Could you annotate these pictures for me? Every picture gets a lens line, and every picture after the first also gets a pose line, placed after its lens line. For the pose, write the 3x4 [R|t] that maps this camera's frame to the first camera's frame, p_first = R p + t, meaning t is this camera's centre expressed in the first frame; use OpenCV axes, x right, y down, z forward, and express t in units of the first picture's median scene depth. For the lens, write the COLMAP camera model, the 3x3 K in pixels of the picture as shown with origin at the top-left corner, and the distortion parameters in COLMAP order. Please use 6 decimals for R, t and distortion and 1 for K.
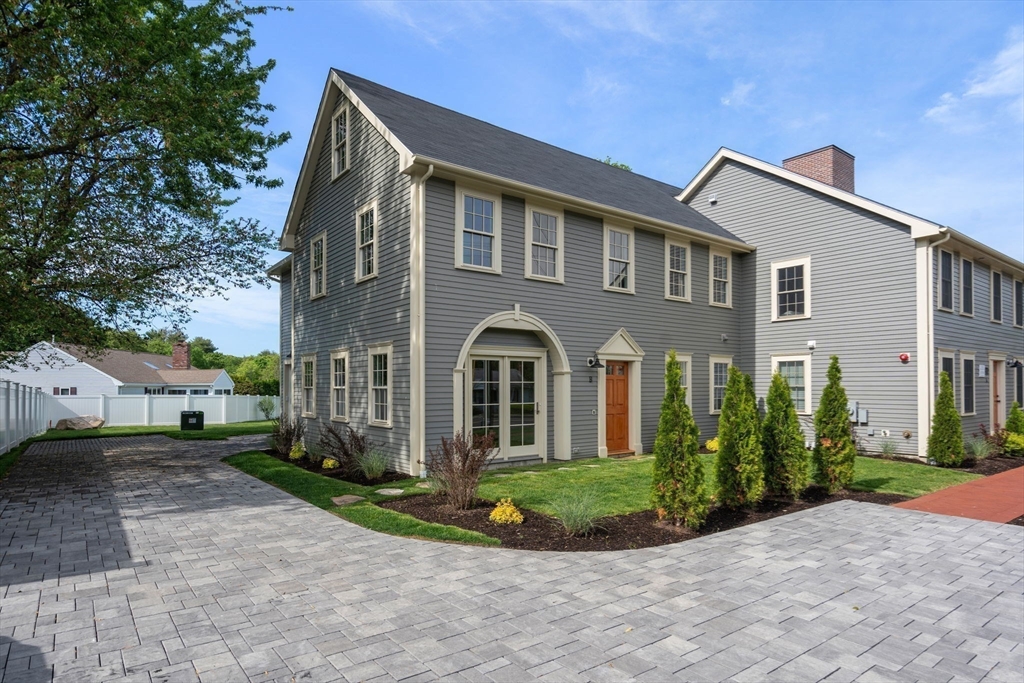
lens RADIAL K [[589.1, 0, 540.8], [0, 589.1, 376.8], [0, 0, 1]] dist [0.013781, 0.003073]
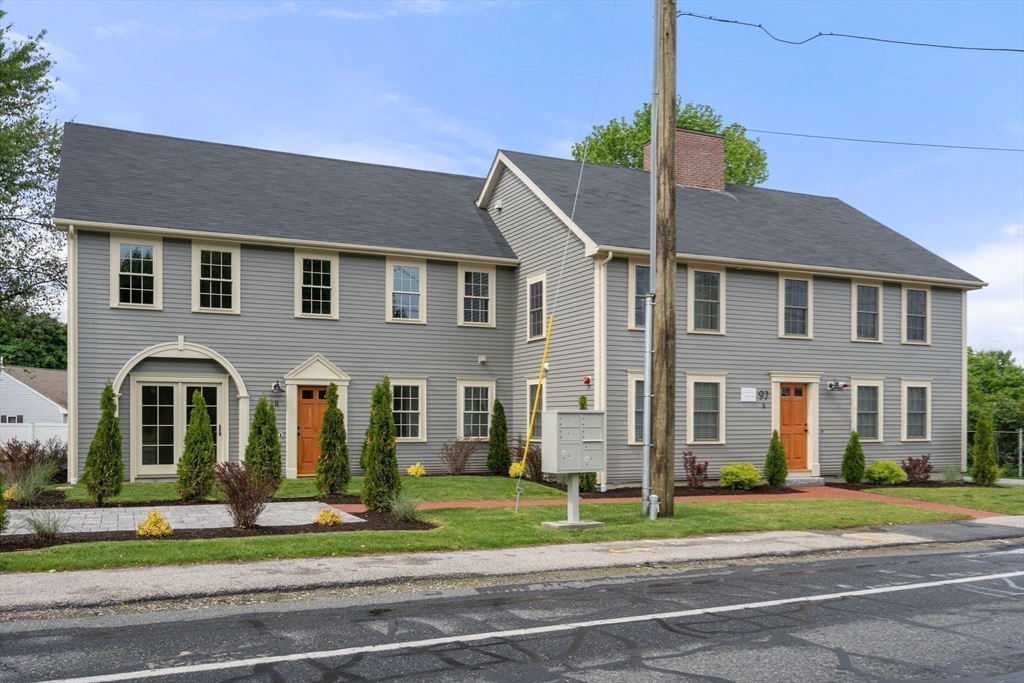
lens RADIAL K [[898.4, 0, 528.7], [0, 898.4, 420.7], [0, 0, 1]] dist [0.015361, 0.012312]
pose [[0.970303, 0.005599, -0.241827, 0.871594], [-0.001692, 0.999865, 0.016361, 0.007710], [0.241885, -0.015466, 0.970182, -0.428361]]
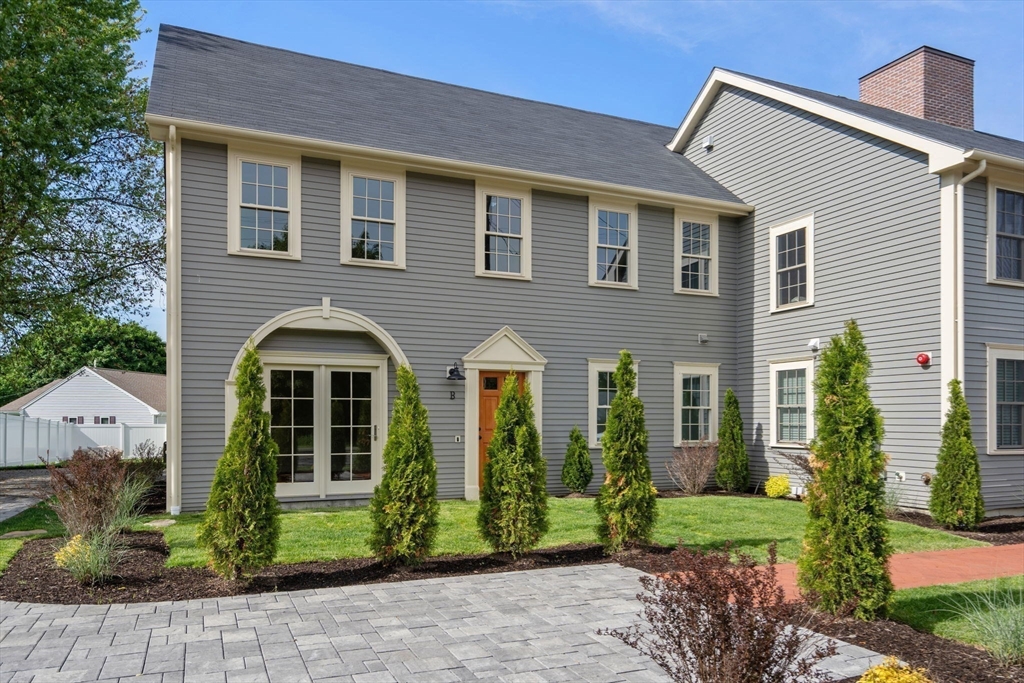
lens RADIAL K [[744.2, 0, 522.2], [0, 744.2, 416.3], [0, 0, 1]] dist [0.009796, 0.003930]
pose [[0.966433, 0.000899, -0.256918, 0.398292], [0.001960, 0.999939, 0.010872, 0.019917], [0.256912, -0.011010, 0.966372, 0.099627]]
